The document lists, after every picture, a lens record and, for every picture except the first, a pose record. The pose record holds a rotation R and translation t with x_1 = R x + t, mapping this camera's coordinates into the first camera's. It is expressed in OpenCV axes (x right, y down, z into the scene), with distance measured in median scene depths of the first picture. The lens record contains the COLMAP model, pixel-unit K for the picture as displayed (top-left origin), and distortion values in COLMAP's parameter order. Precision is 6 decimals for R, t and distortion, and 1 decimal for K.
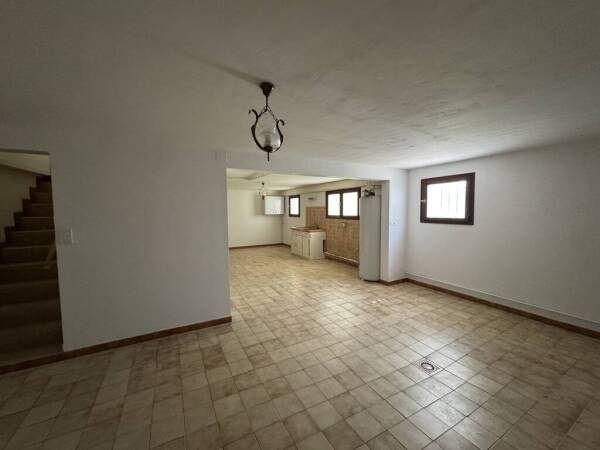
lens RADIAL K [[240.0, 0, 298.9], [0, 240.0, 225.0], [0, 0, 1]] dist [-0.003114, -0.000459]
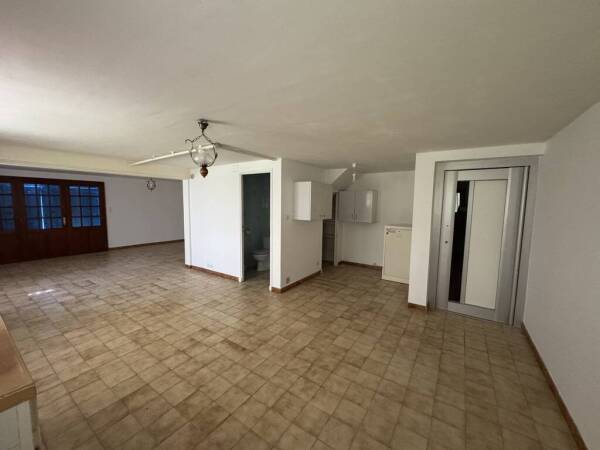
lens RADIAL K [[240.0, 0, 301.5], [0, 240.0, 227.2], [0, 0, 1]] dist [-0.003114, -0.000459]
pose [[-0.888397, 0.050697, -0.456269, -0.174754], [-0.027123, 0.986351, 0.162407, -0.137731], [0.458275, 0.156657, -0.874896, 2.010035]]
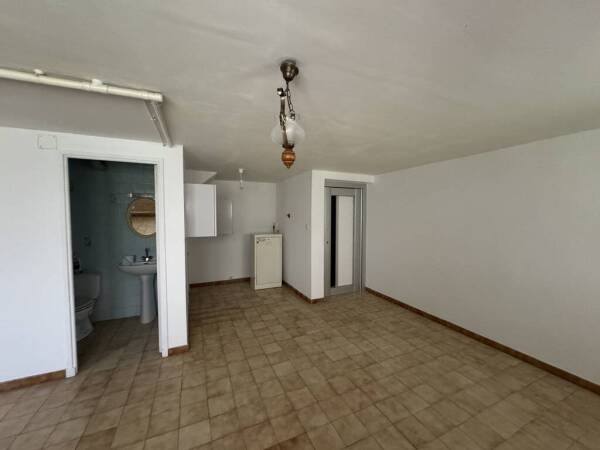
lens RADIAL K [[240.0, 0, 298.9], [0, 240.0, 224.1], [0, 0, 1]] dist [-0.003114, -0.000459]
pose [[-0.072792, 0.059783, -0.995554, 0.039166], [-0.060195, 0.996119, 0.064218, -0.109309], [0.995529, 0.064602, -0.068911, 1.520924]]
